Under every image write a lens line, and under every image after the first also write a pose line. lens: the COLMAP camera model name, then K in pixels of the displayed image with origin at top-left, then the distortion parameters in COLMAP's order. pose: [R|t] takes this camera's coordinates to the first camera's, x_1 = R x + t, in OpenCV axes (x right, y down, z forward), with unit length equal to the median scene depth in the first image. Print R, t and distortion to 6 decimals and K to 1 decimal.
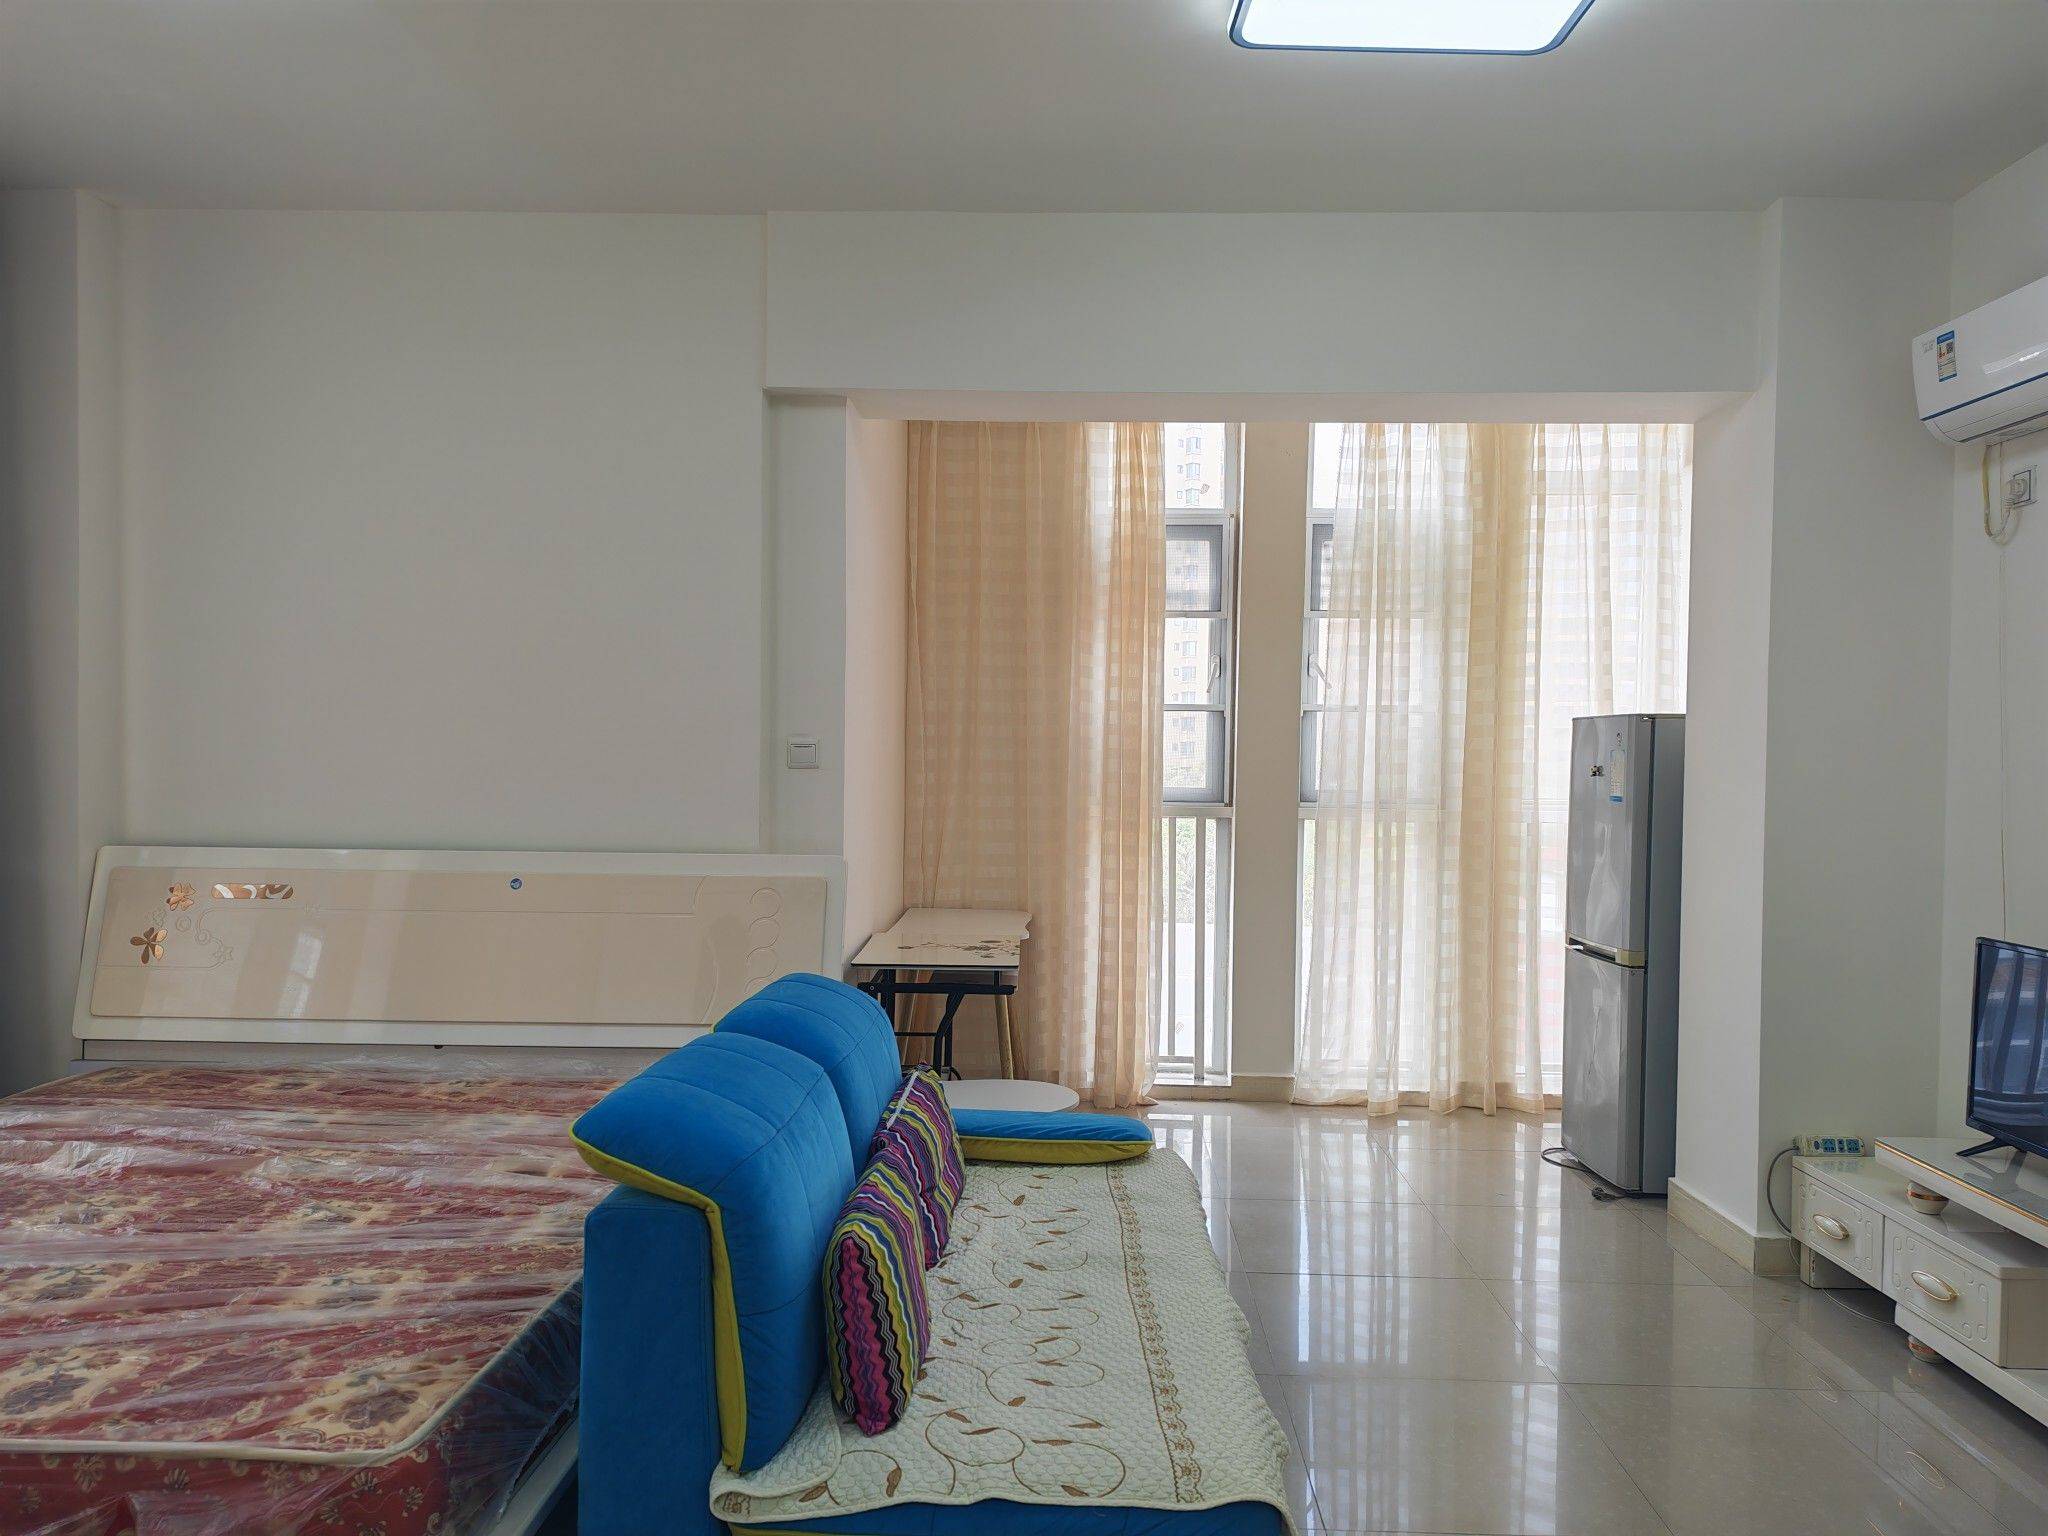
lens RADIAL K [[1447.5, 0, 1025.8], [0, 1447.5, 776.9], [0, 0, 1]] dist [0.104393, -0.128713]
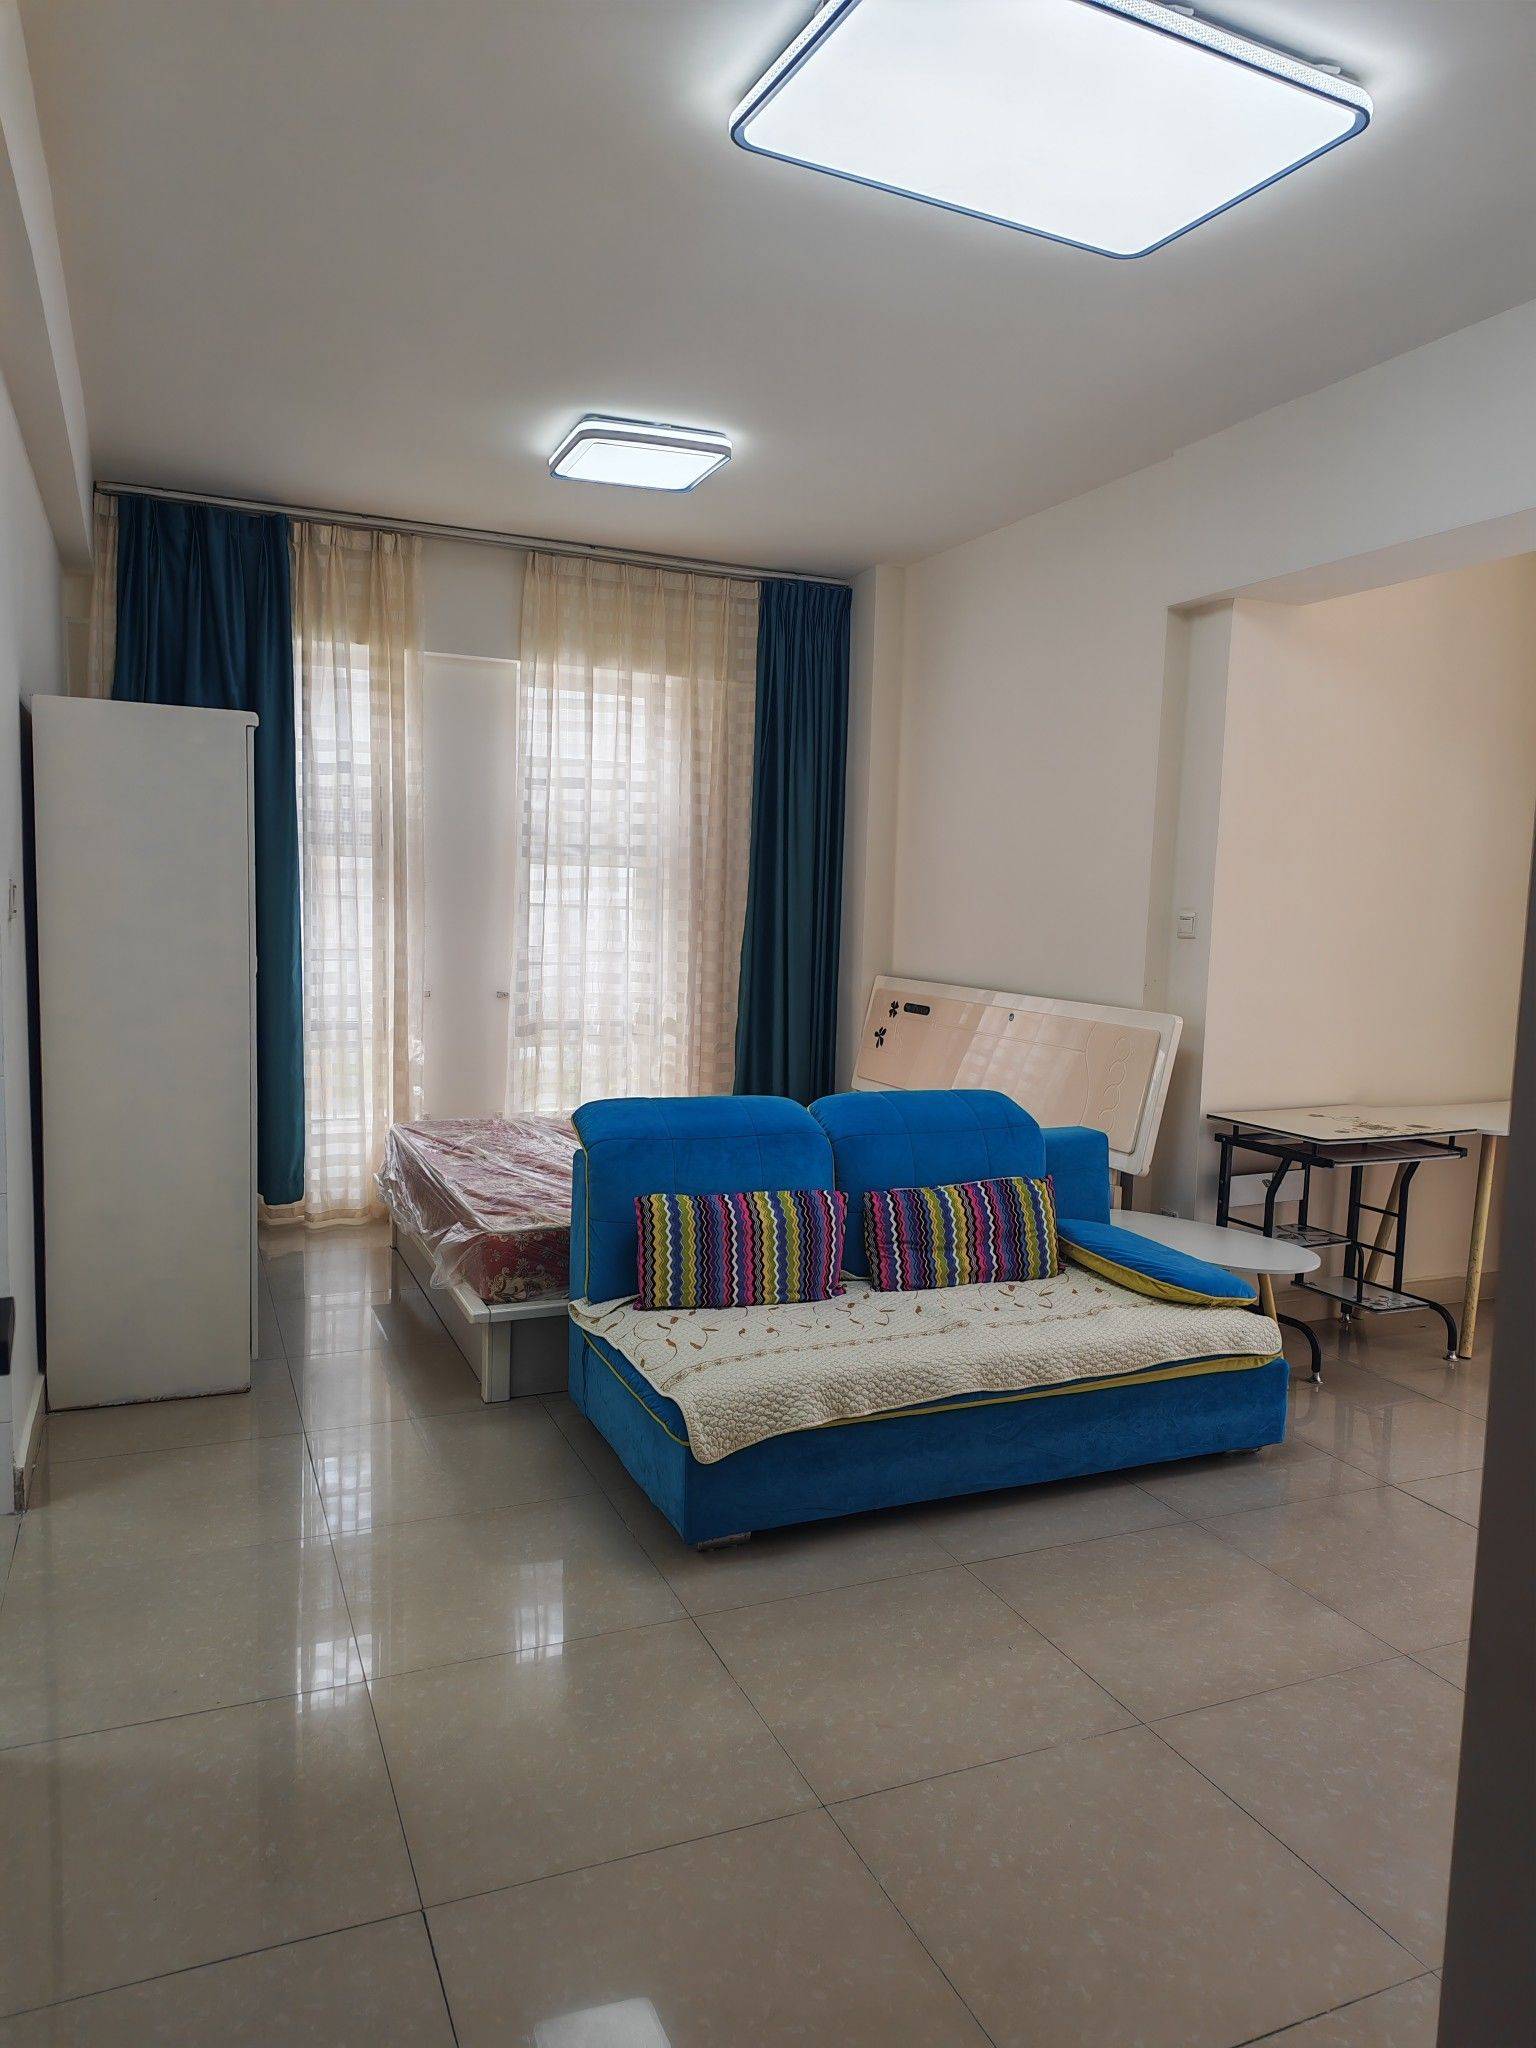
lens RADIAL K [[1447.5, 0, 768.0], [0, 1447.5, 1024.0], [0, 0, 1]] dist [0.104393, -0.128713]
pose [[0.391005, 0.078209, -0.917060, 0.806724], [-0.035196, 0.996925, 0.070013, -0.007274], [0.919715, 0.004901, 0.392556, 0.256431]]
